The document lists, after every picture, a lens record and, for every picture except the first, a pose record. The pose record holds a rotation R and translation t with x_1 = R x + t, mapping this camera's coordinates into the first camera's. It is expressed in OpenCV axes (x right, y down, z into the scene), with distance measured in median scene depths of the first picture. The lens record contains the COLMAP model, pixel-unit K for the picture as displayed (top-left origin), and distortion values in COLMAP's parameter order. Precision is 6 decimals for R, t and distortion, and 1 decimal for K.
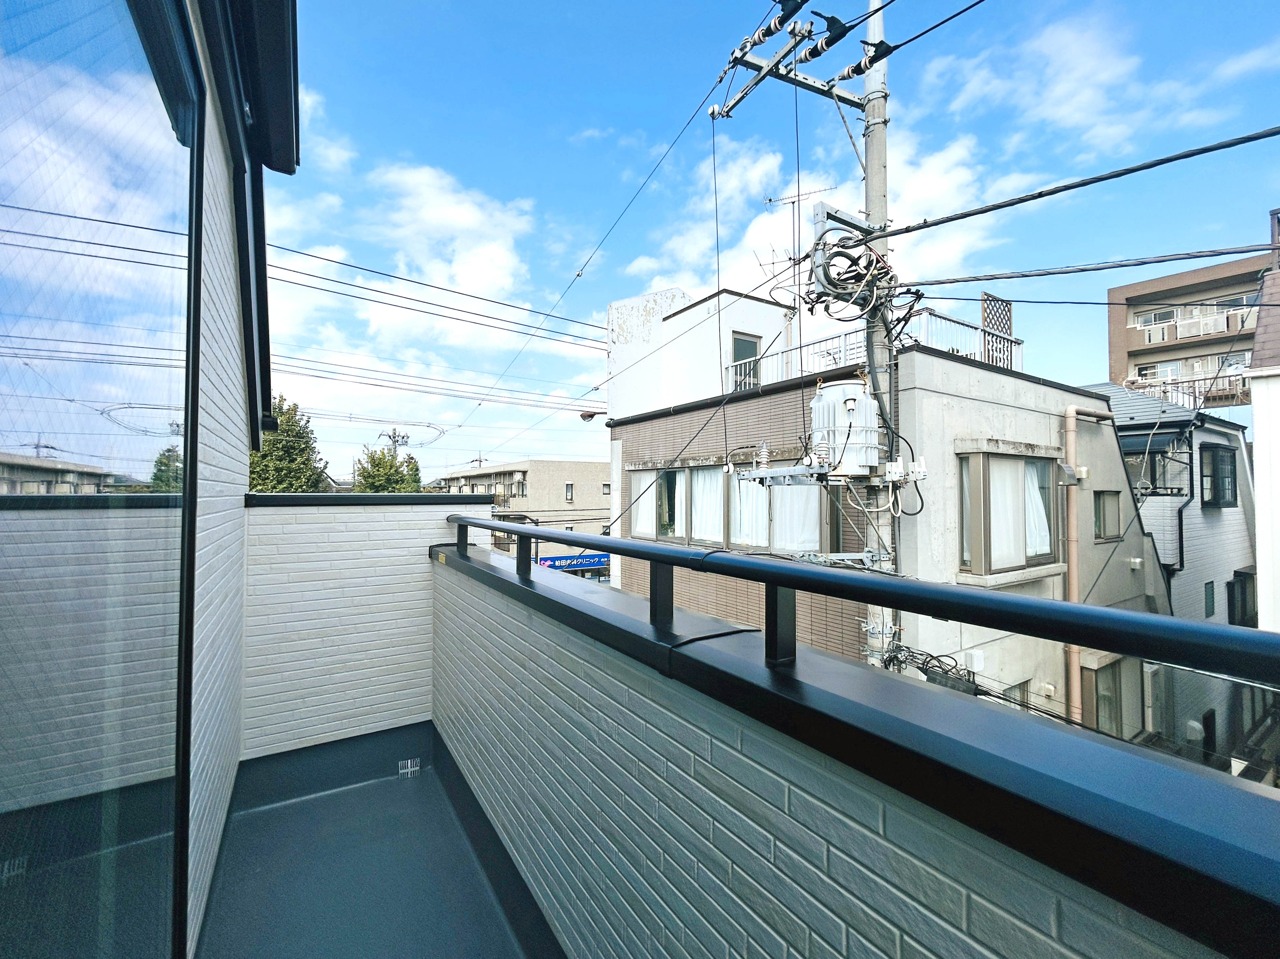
lens RADIAL K [[531.2, 0, 640.0], [0, 531.2, 479.5], [0, 0, 1]] dist [-0.003230, -0.000231]
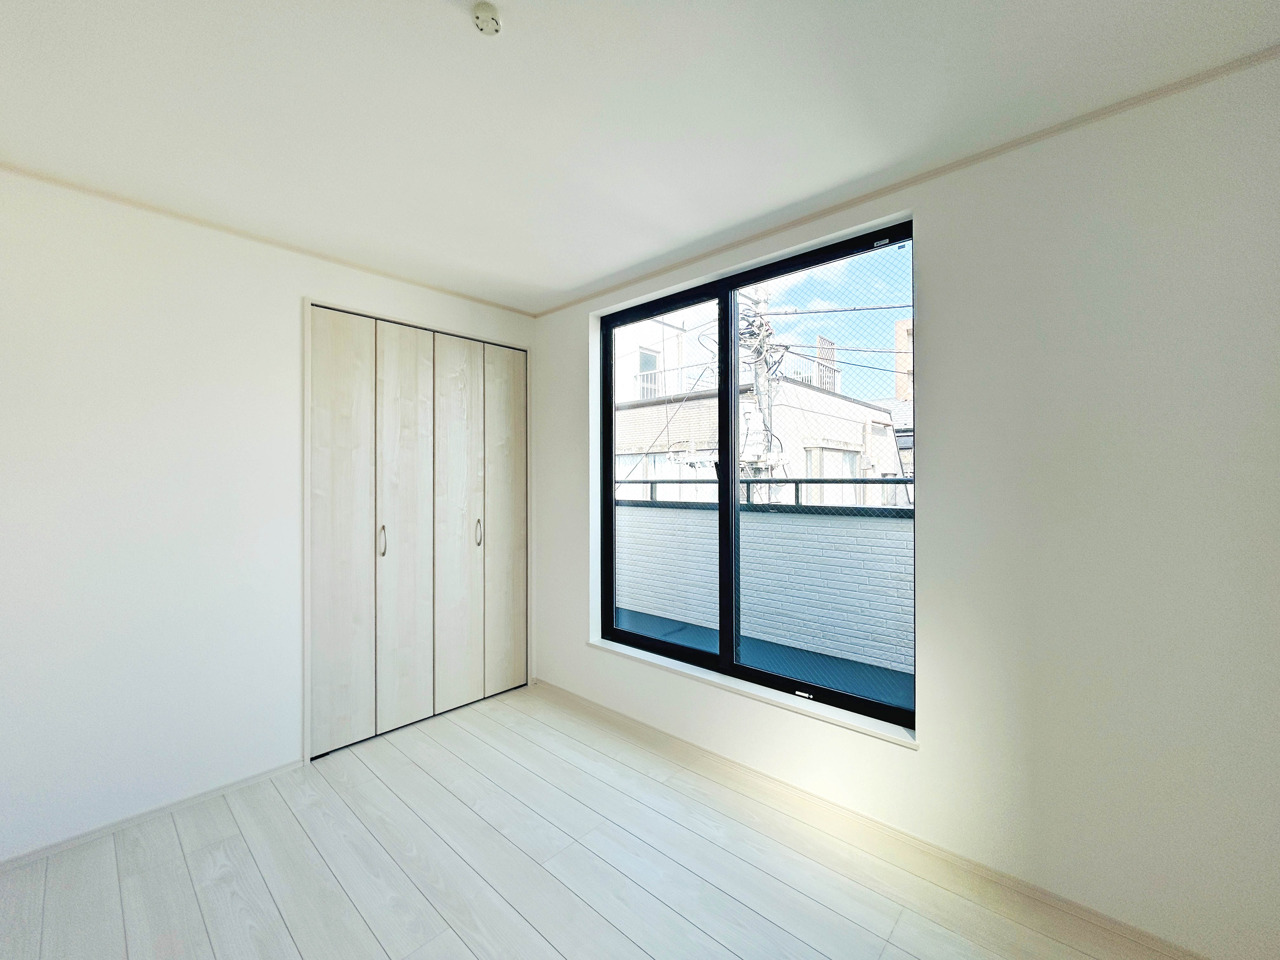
lens RADIAL K [[515.3, 0, 640.0], [0, 515.3, 480.0], [0, 0, 1]] dist [0.000013, -0.000088]
pose [[0.965504, -0.003916, 0.260358, -0.285492], [-0.002004, 0.999746, 0.022470, 0.014183], [-0.260379, -0.022217, 0.965251, -0.361728]]
